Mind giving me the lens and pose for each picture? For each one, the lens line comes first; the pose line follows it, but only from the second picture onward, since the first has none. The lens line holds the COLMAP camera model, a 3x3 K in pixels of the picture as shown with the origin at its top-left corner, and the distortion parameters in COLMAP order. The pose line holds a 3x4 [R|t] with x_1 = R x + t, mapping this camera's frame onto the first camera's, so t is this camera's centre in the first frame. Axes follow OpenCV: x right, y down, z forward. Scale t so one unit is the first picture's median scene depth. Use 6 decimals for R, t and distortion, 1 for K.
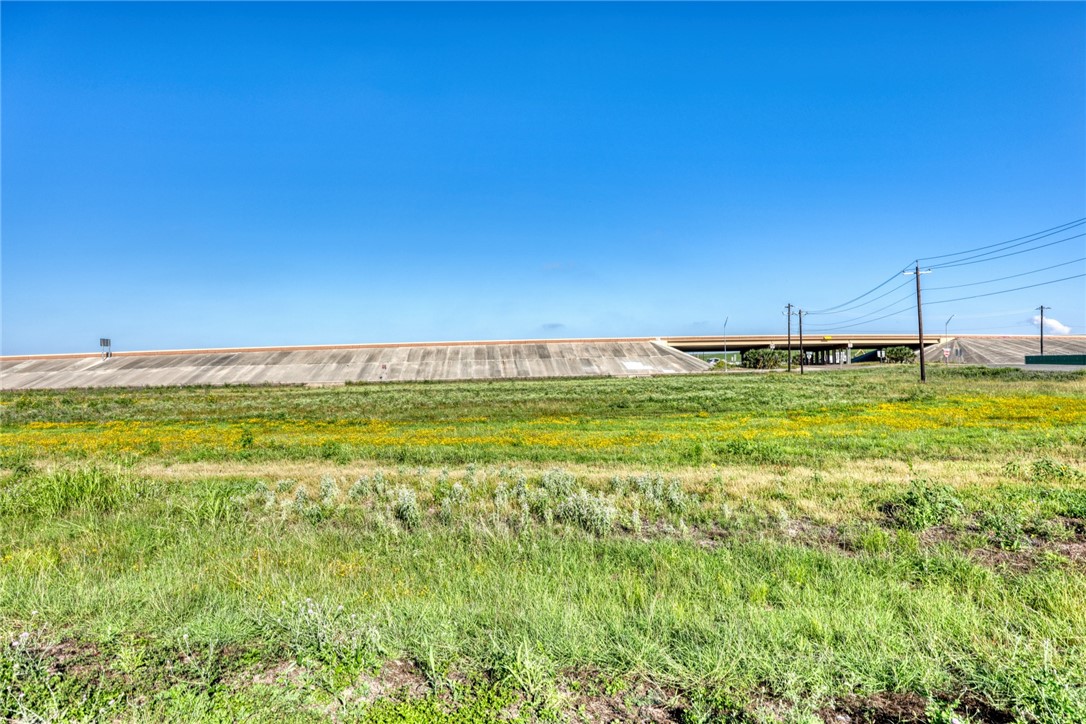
lens RADIAL K [[552.9, 0, 548.8], [0, 552.9, 359.6], [0, 0, 1]] dist [0.005106, 0.000403]
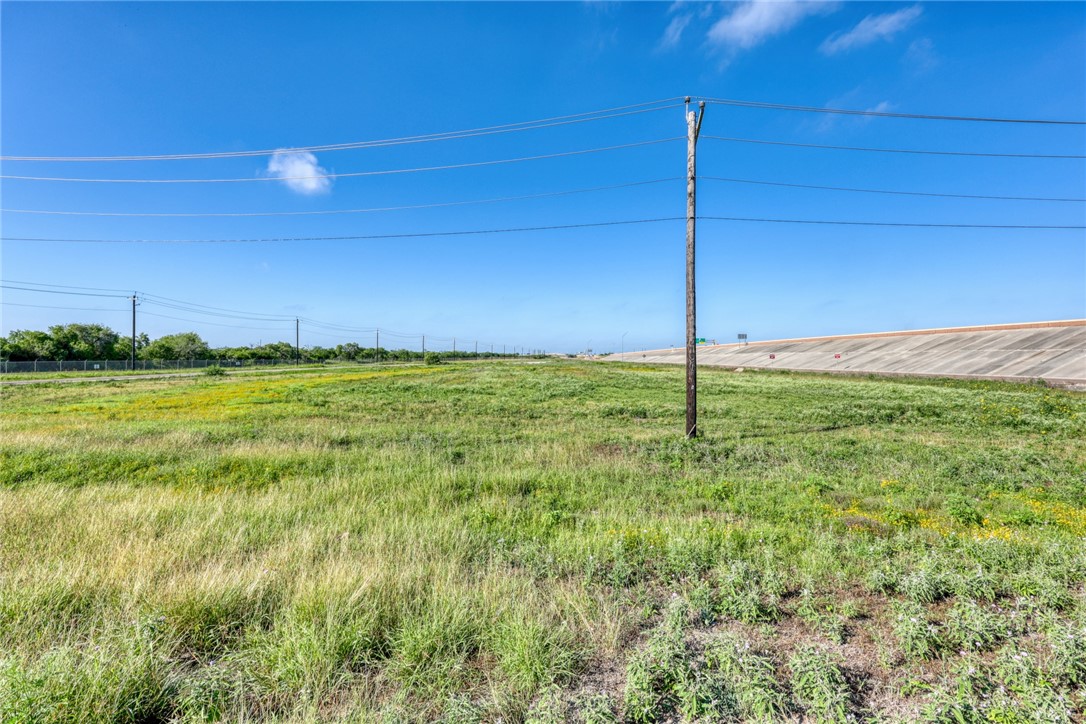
lens RADIAL K [[441.2, 0, 558.7], [0, 441.2, 353.0], [0, 0, 1]] dist [0.002501, -0.000036]
pose [[0.044100, 0.017405, -0.998875, 0.441826], [0.005399, 0.999829, 0.017660, -0.008982], [0.999013, -0.006171, 0.043999, 0.426140]]
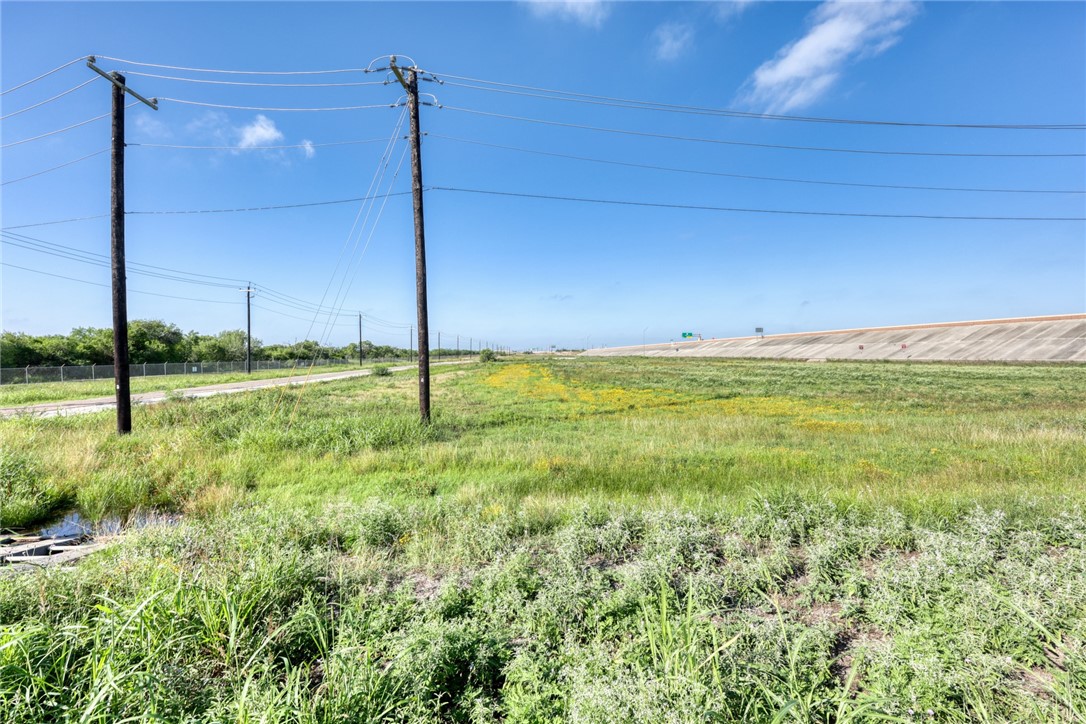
lens RADIAL K [[441.2, 0, 553.2], [0, 441.2, 344.7], [0, 0, 1]] dist [0.002501, -0.000036]
pose [[0.182082, 0.003486, -0.983277, 0.398382], [0.018138, 0.999812, 0.006903, -0.008131], [0.983116, -0.019092, 0.181984, 0.150944]]
